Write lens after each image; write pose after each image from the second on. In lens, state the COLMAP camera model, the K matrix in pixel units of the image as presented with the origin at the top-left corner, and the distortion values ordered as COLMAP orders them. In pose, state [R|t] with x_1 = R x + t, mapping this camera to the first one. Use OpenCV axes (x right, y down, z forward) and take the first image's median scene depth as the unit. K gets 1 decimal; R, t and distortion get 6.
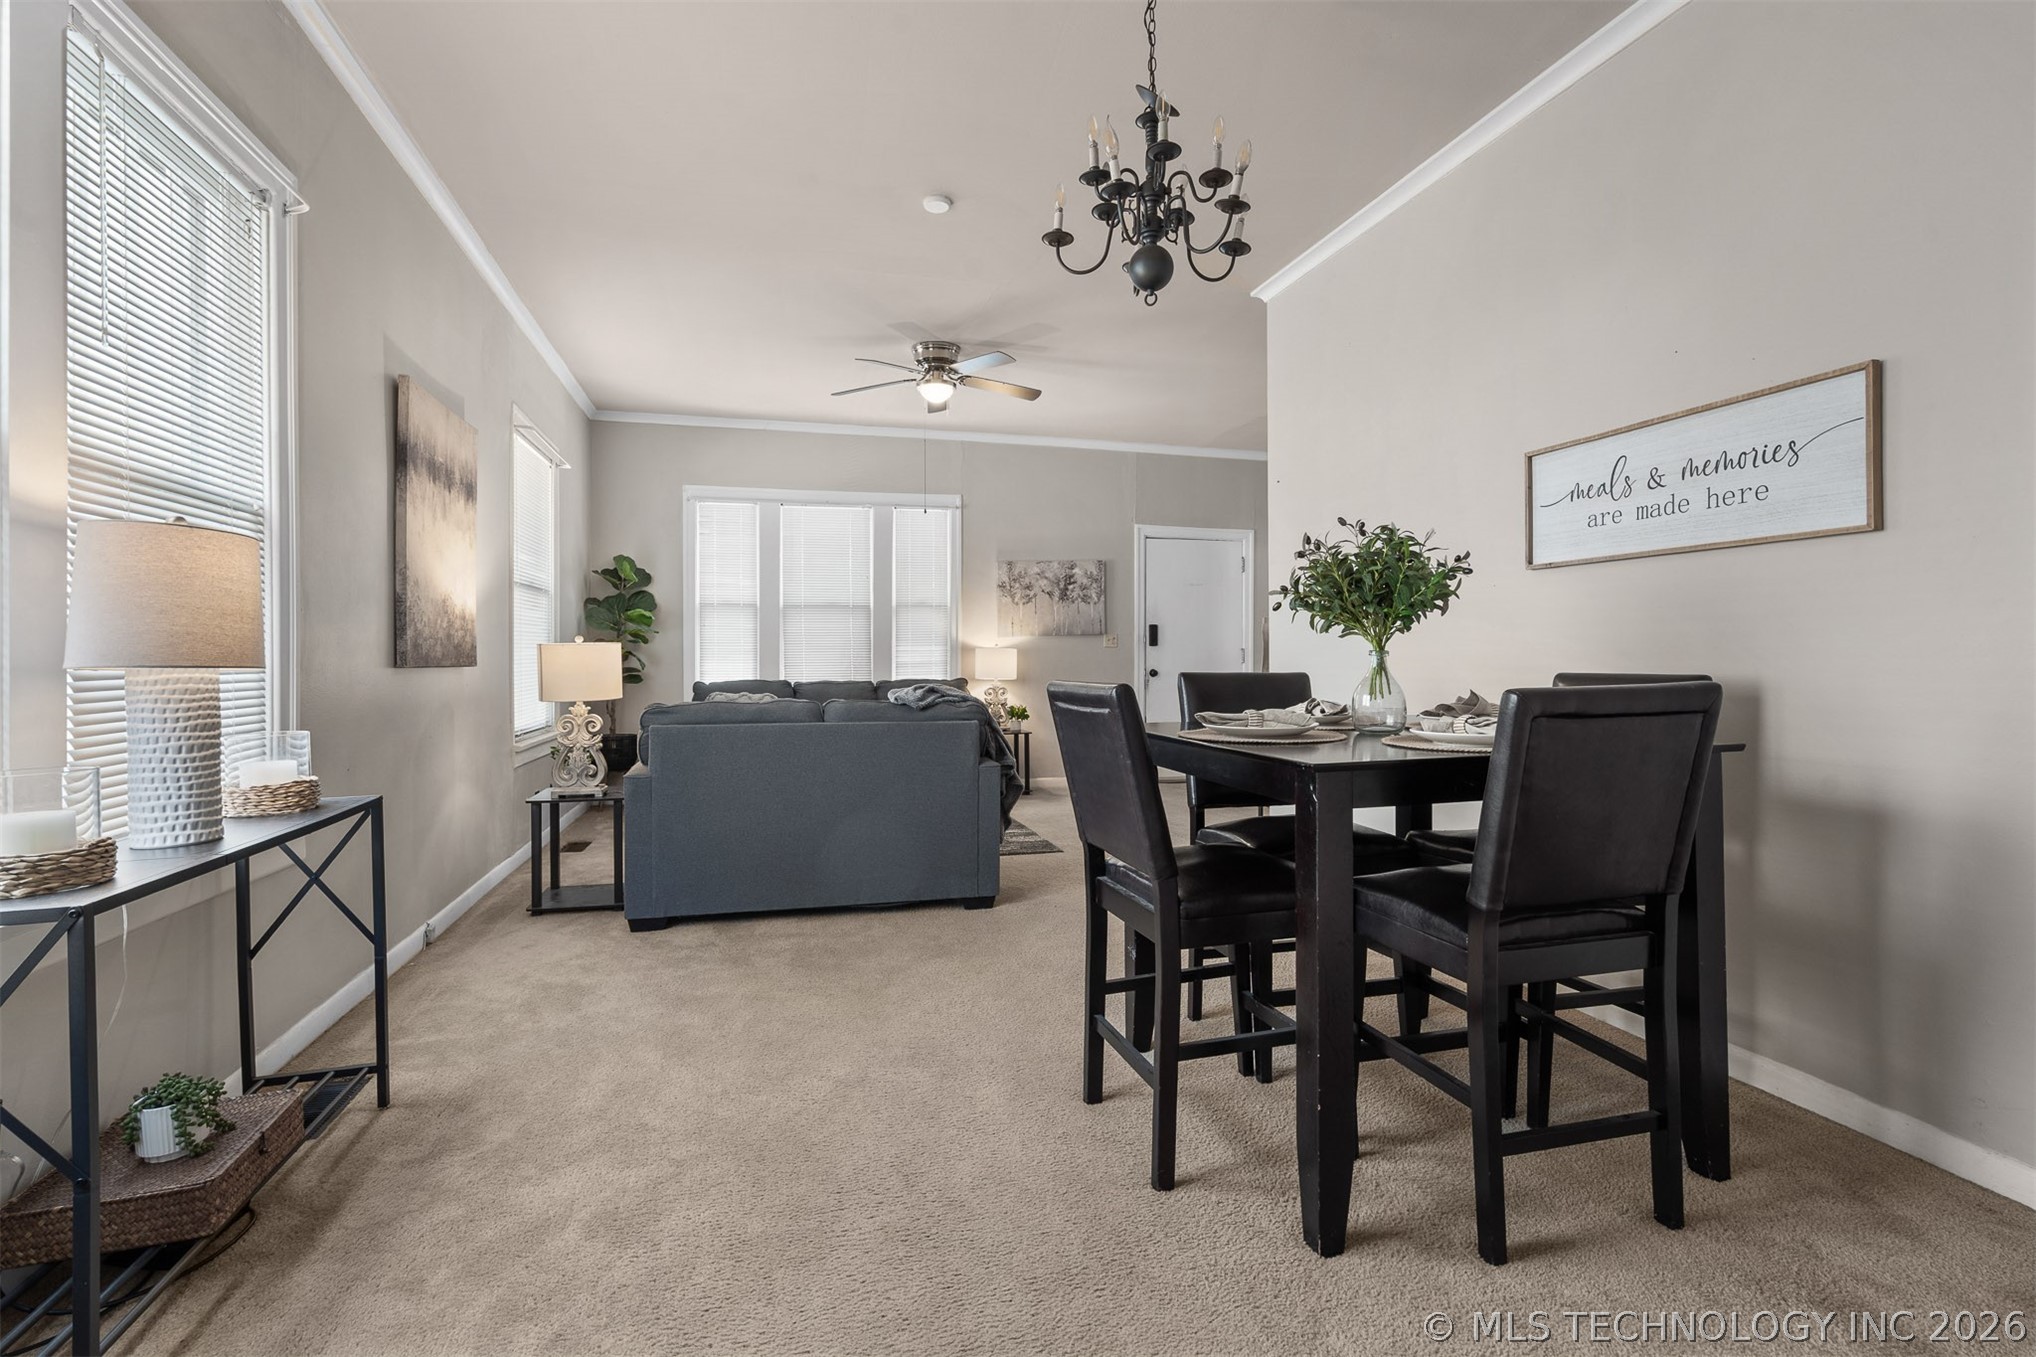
lens RADIAL K [[953.3, 0, 1021.8], [0, 953.3, 663.2], [0, 0, 1]] dist [-0.000442, 0.003331]
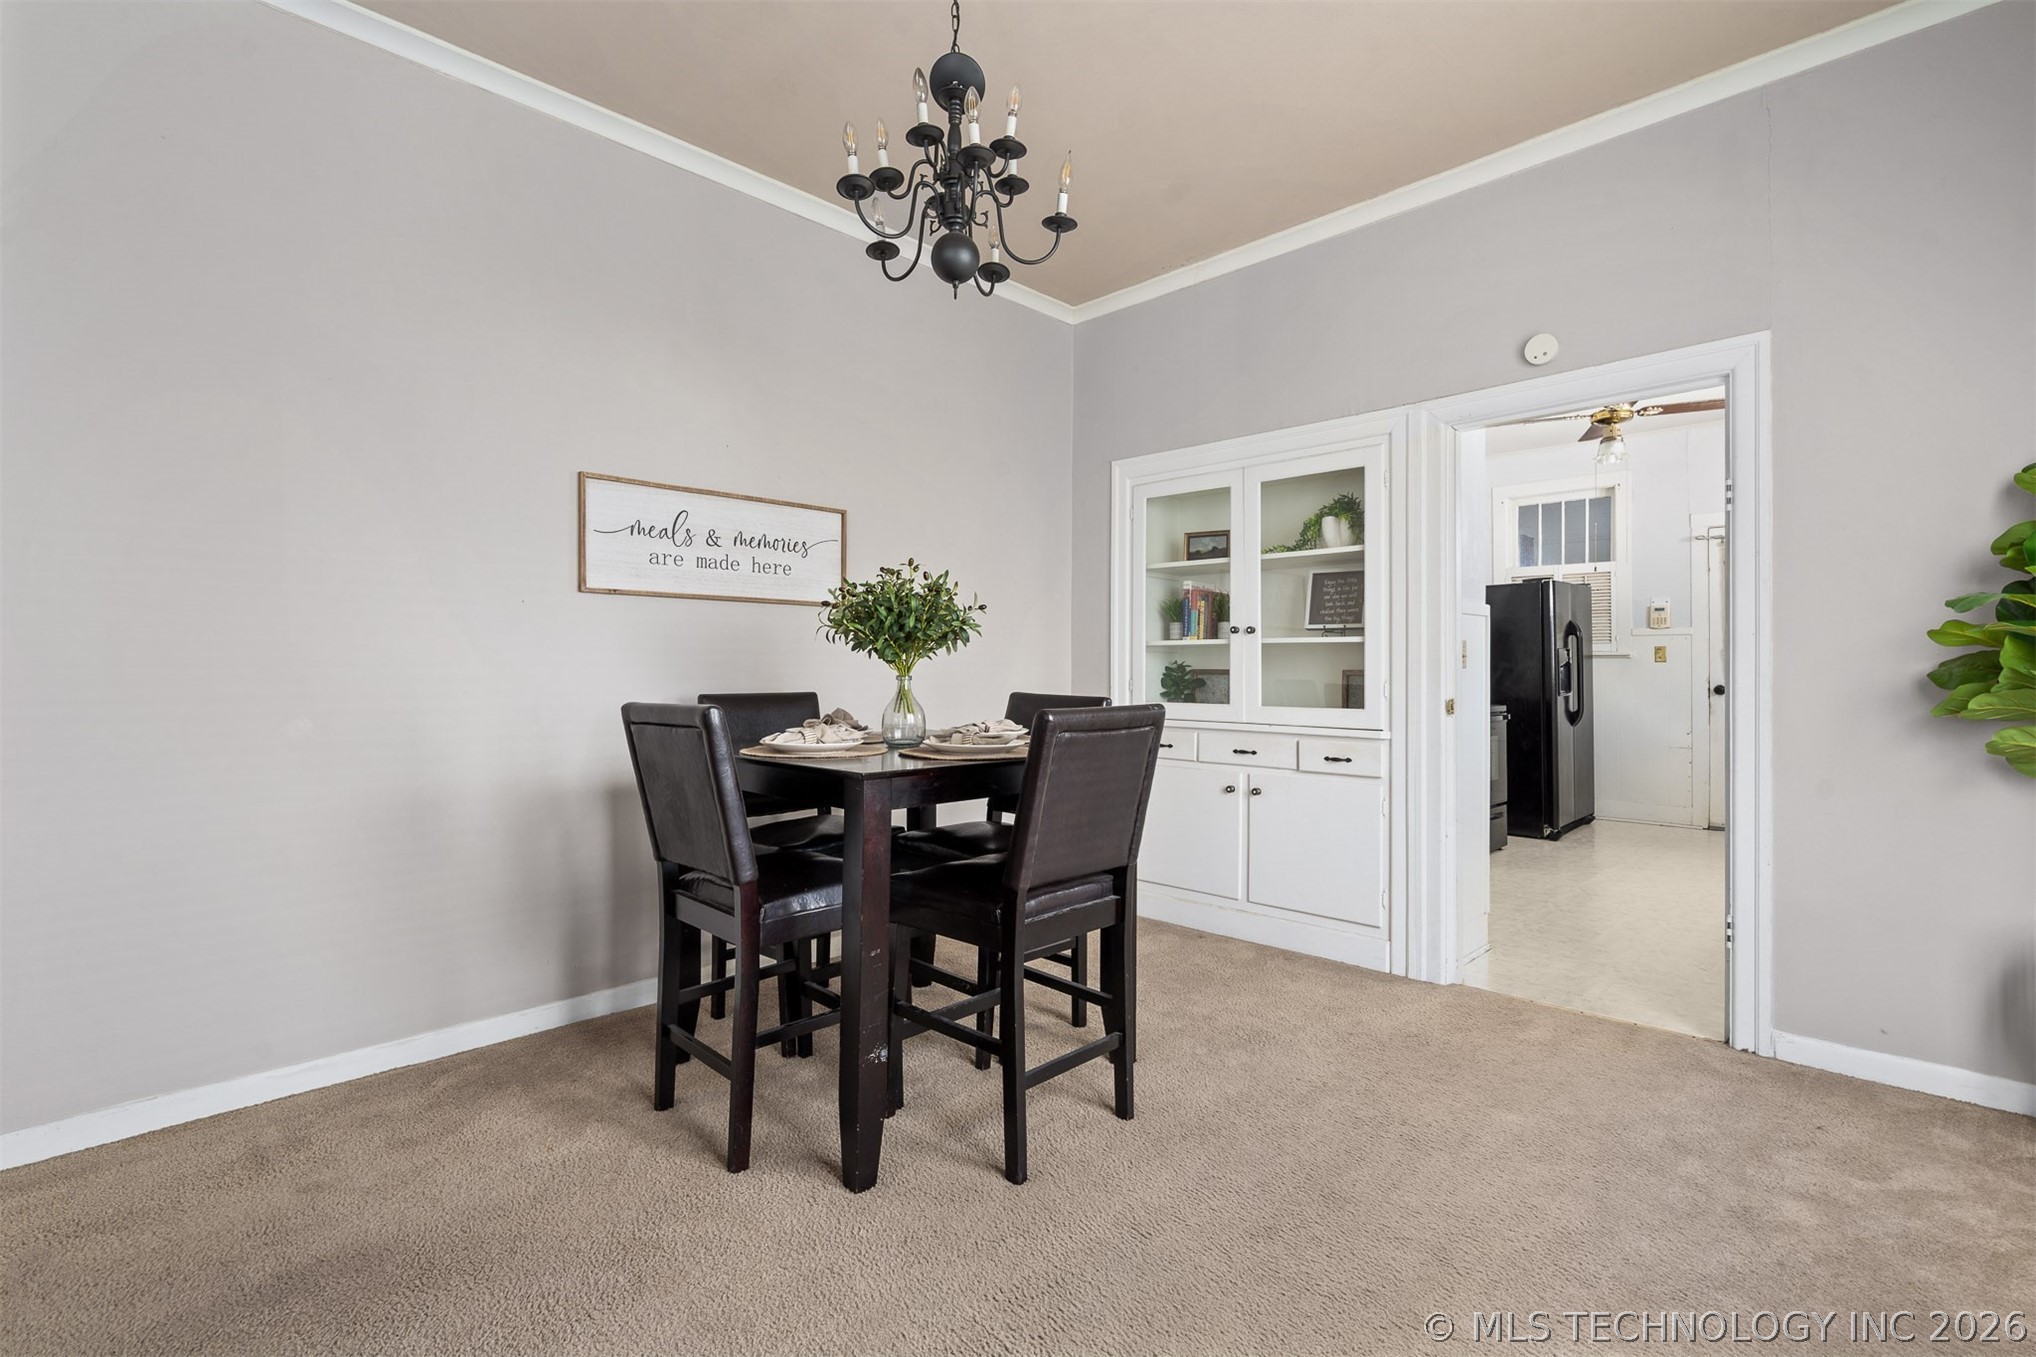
lens RADIAL K [[953.3, 0, 1009.3], [0, 953.3, 666.6], [0, 0, 1]] dist [-0.000442, 0.003331]
pose [[-0.505717, 0.007084, 0.862670, -0.347454], [0.008066, 0.999961, -0.003482, -0.009601], [-0.862662, 0.005197, -0.505755, 0.734265]]
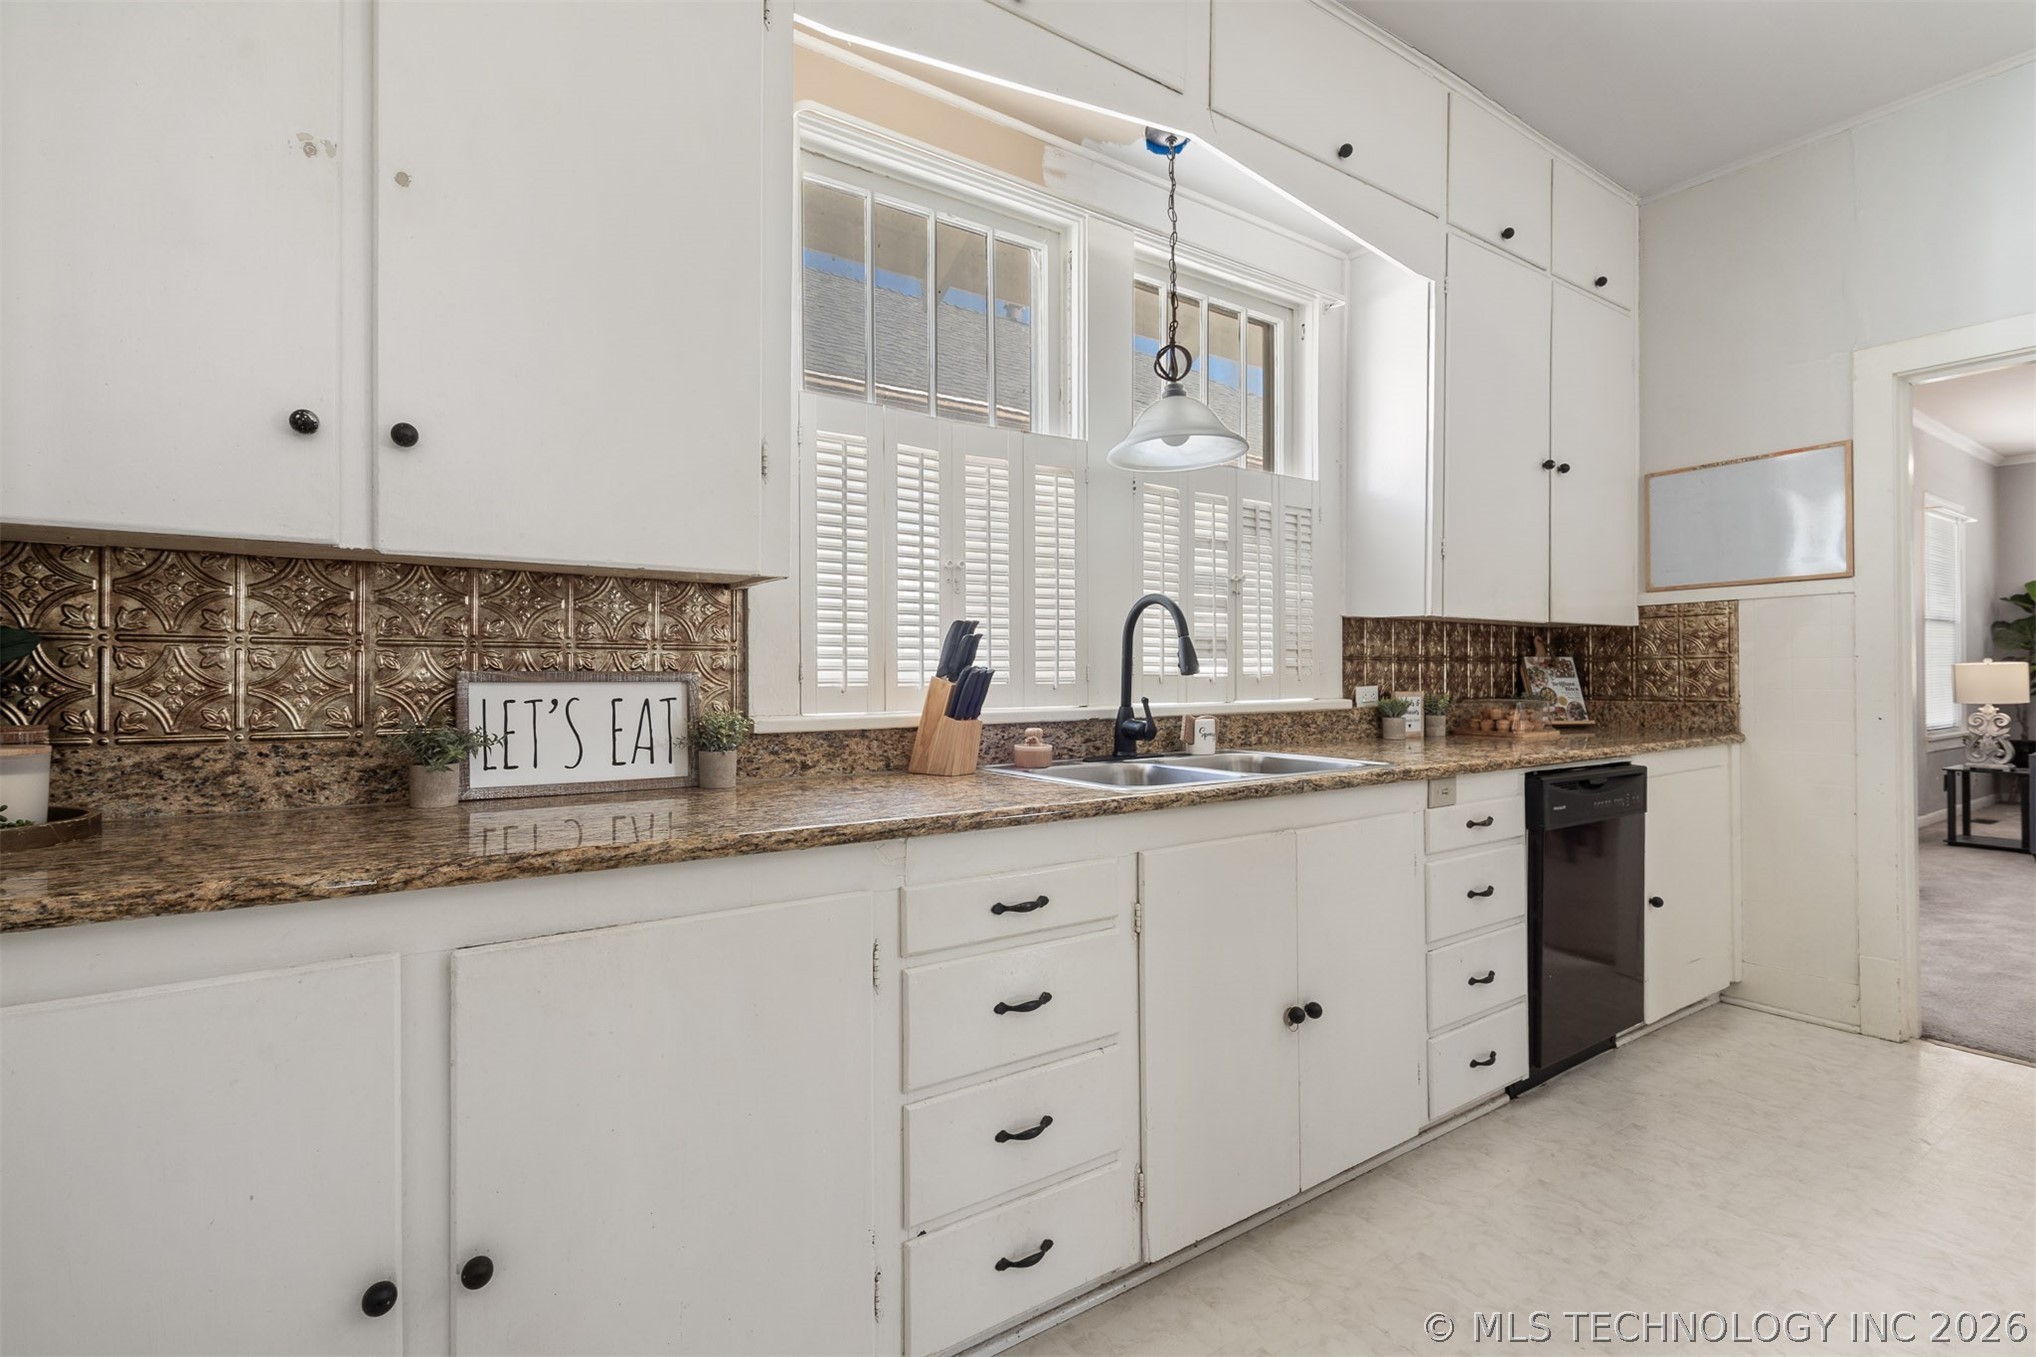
lens RADIAL K [[953.3, 0, 1019.8], [0, 953.3, 672.8], [0, 0, 1]] dist [-0.000442, 0.003331]
pose [[0.341696, -0.004372, -0.939801, 0.331512], [-0.001354, 0.999986, -0.005144, 0.002051], [0.939810, 0.003030, 0.341685, -0.731460]]
